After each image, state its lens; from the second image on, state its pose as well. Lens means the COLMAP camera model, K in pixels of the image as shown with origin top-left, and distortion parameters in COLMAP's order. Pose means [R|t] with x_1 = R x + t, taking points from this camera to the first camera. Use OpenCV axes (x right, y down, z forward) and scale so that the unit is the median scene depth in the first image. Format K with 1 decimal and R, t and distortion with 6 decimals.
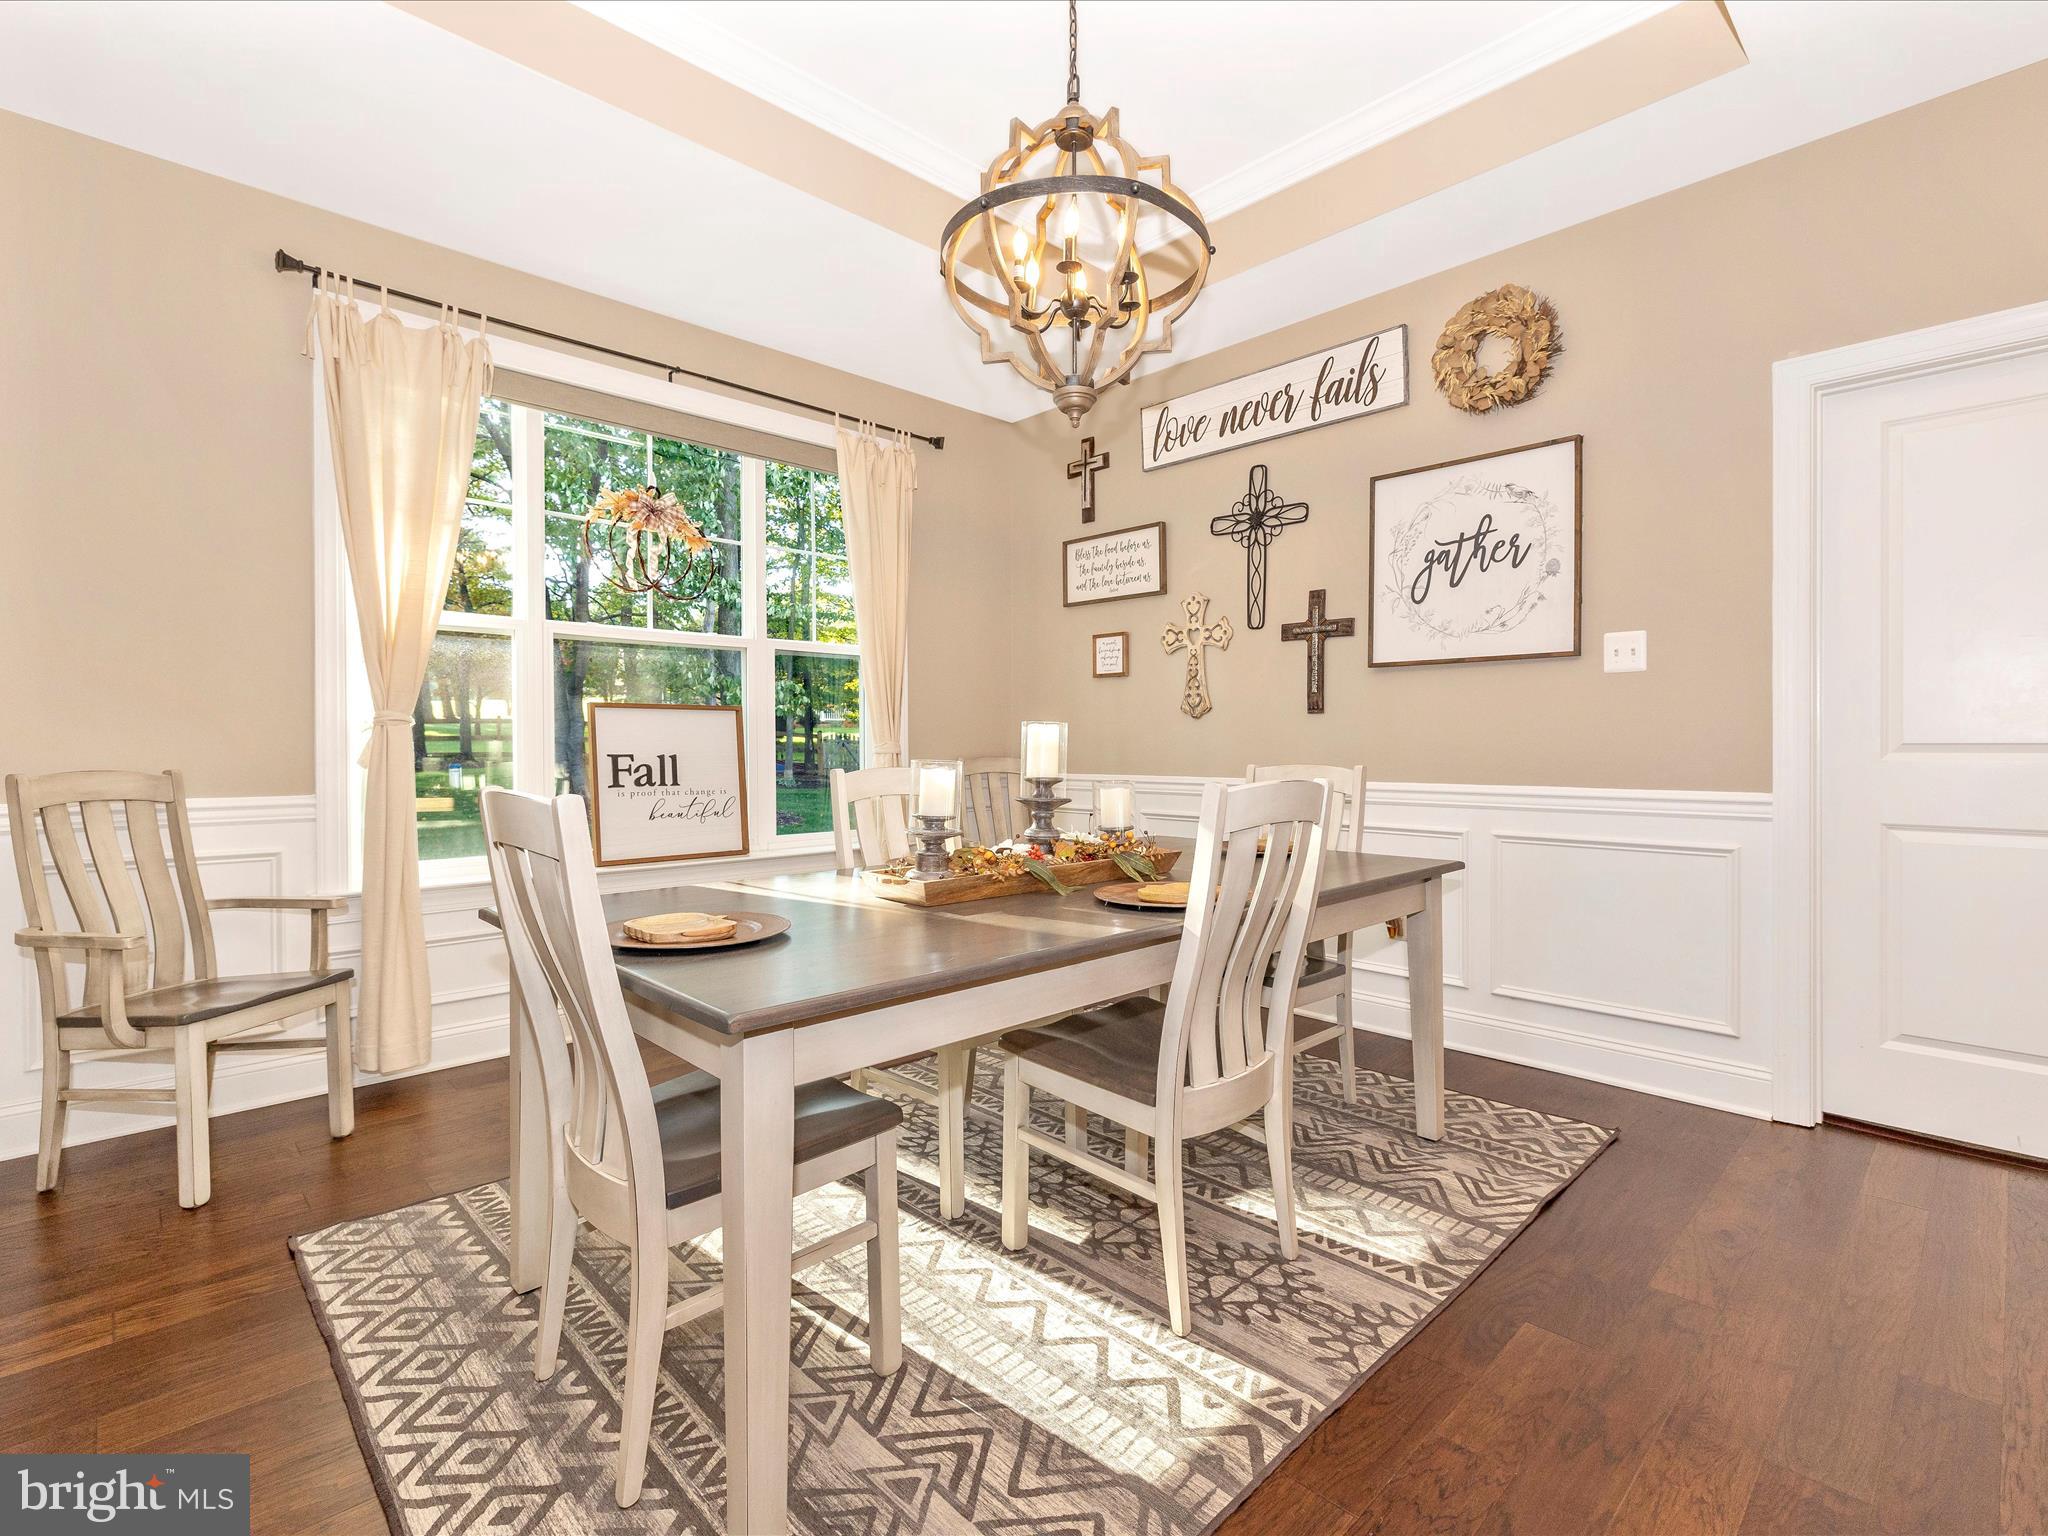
lens RADIAL K [[963.0, 0, 1028.4], [0, 963.0, 747.2], [0, 0, 1]] dist [-0.001269, 0.000590]
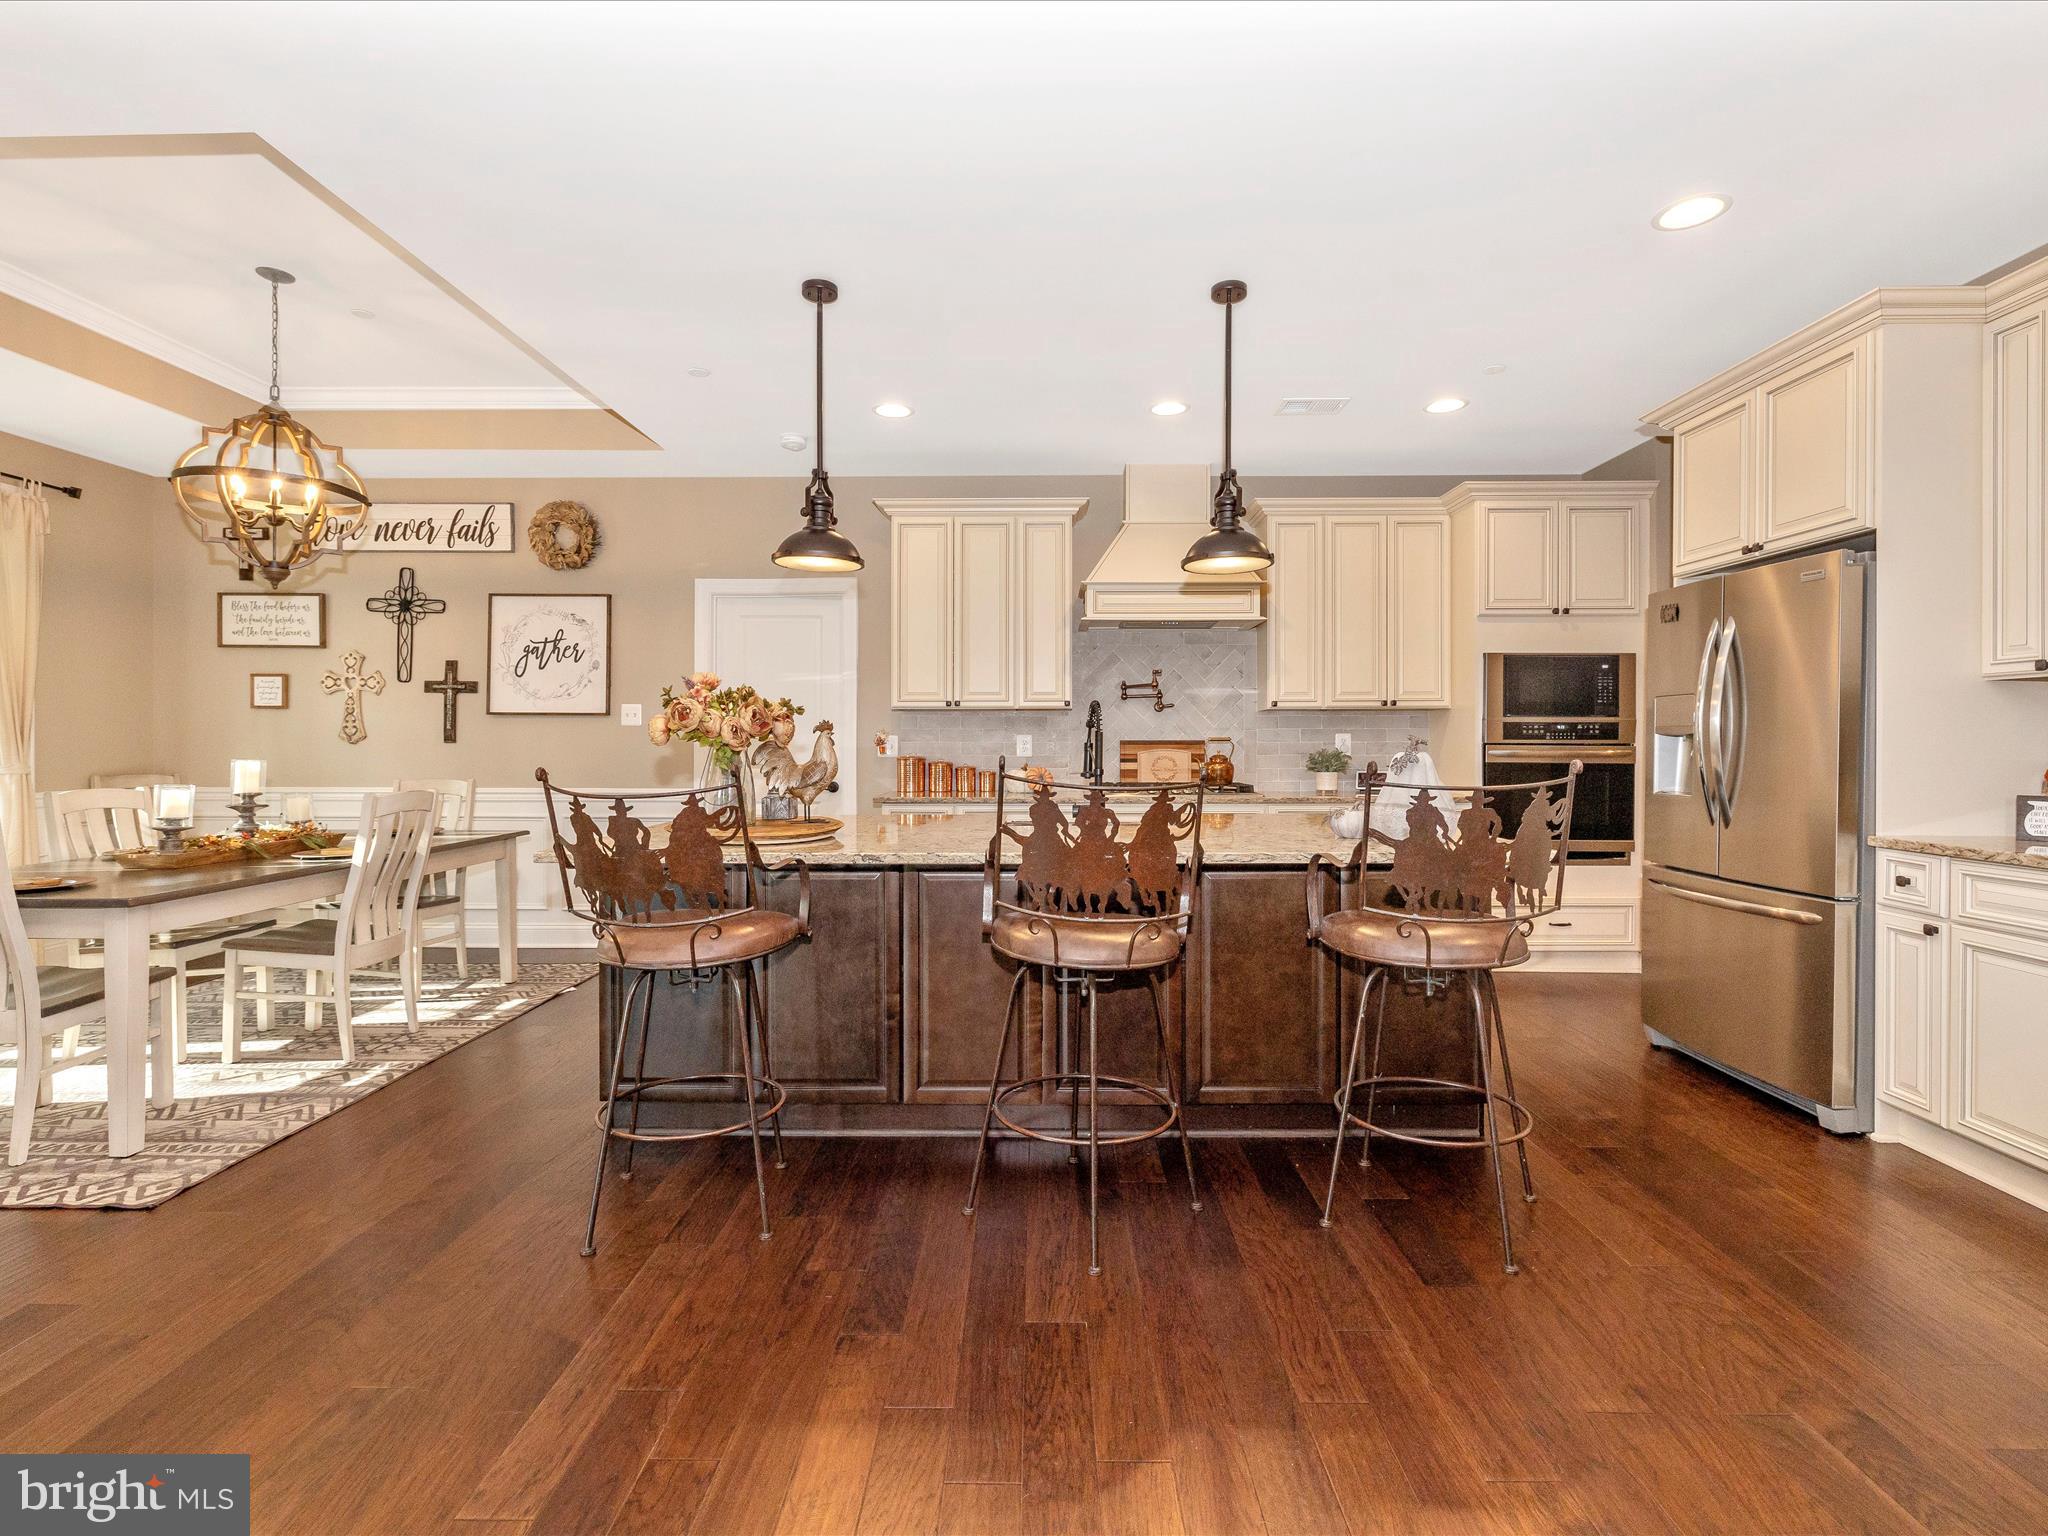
lens RADIAL K [[963.0, 0, 1031.9], [0, 963.0, 743.2], [0, 0, 1]] dist [-0.001269, 0.000590]
pose [[0.699903, 0.004603, 0.714223, -0.150662], [-0.002121, 0.999988, -0.004366, -0.033423], [-0.714235, 0.001541, 0.699904, -0.763598]]
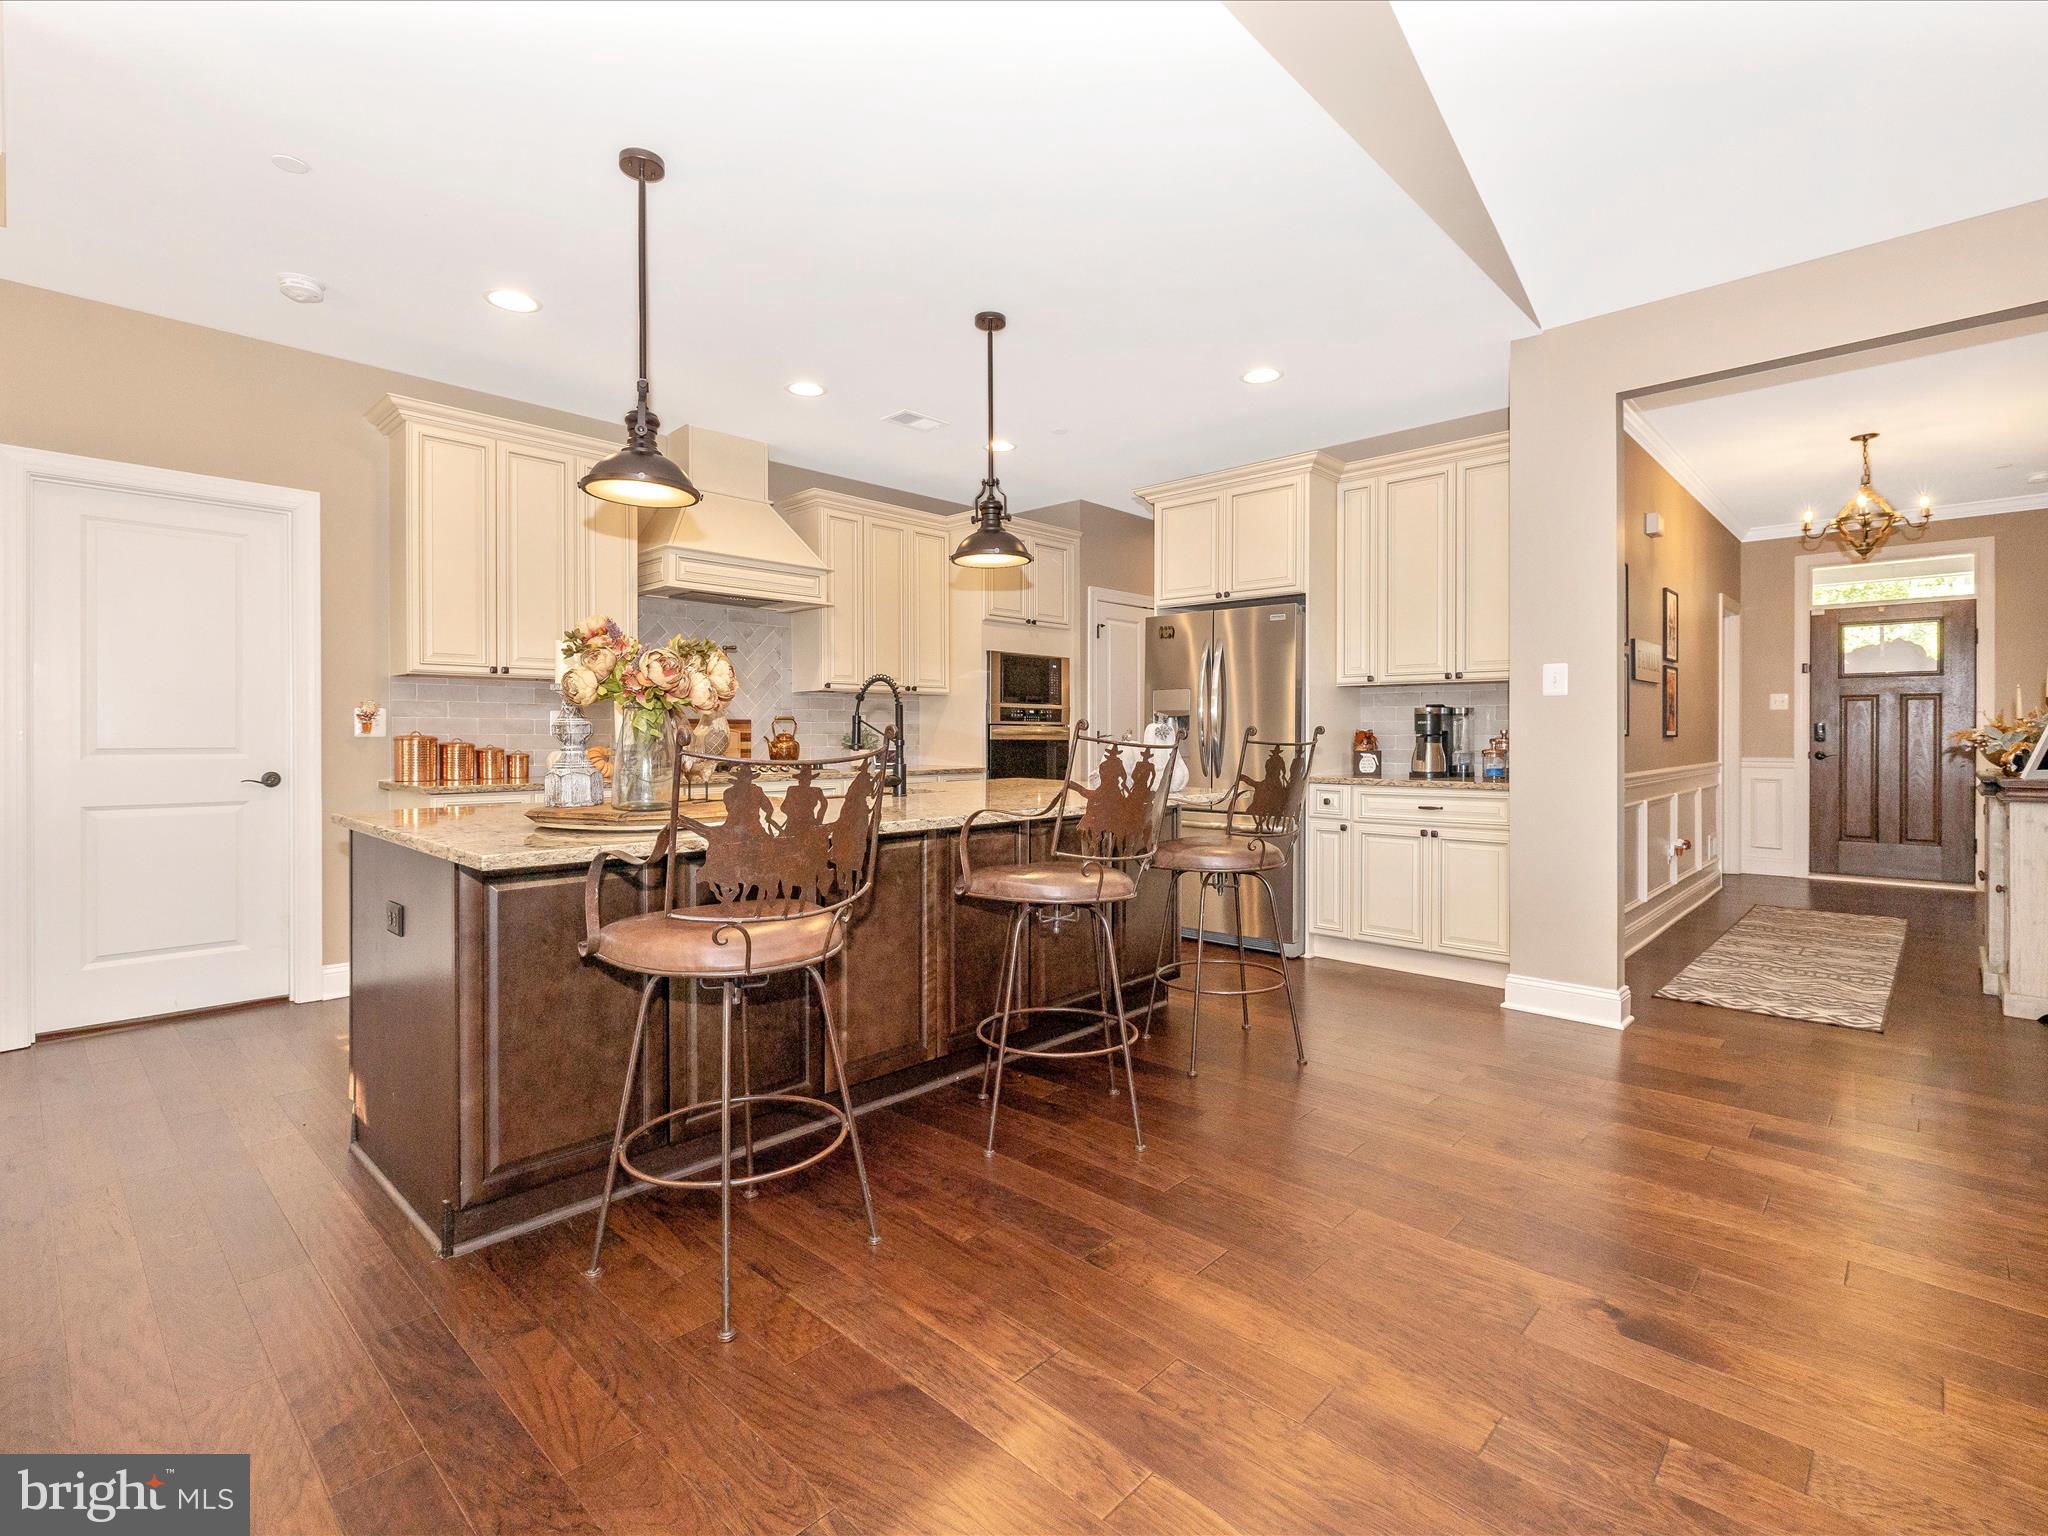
lens RADIAL K [[963.0, 0, 1026.9], [0, 963.0, 738.7], [0, 0, 1]] dist [-0.001269, 0.000590]
pose [[-0.047961, 0.000318, 0.998849, -0.425478], [0.001576, 0.999999, -0.000242, -0.012837], [-0.998848, 0.001563, -0.047962, -0.219733]]
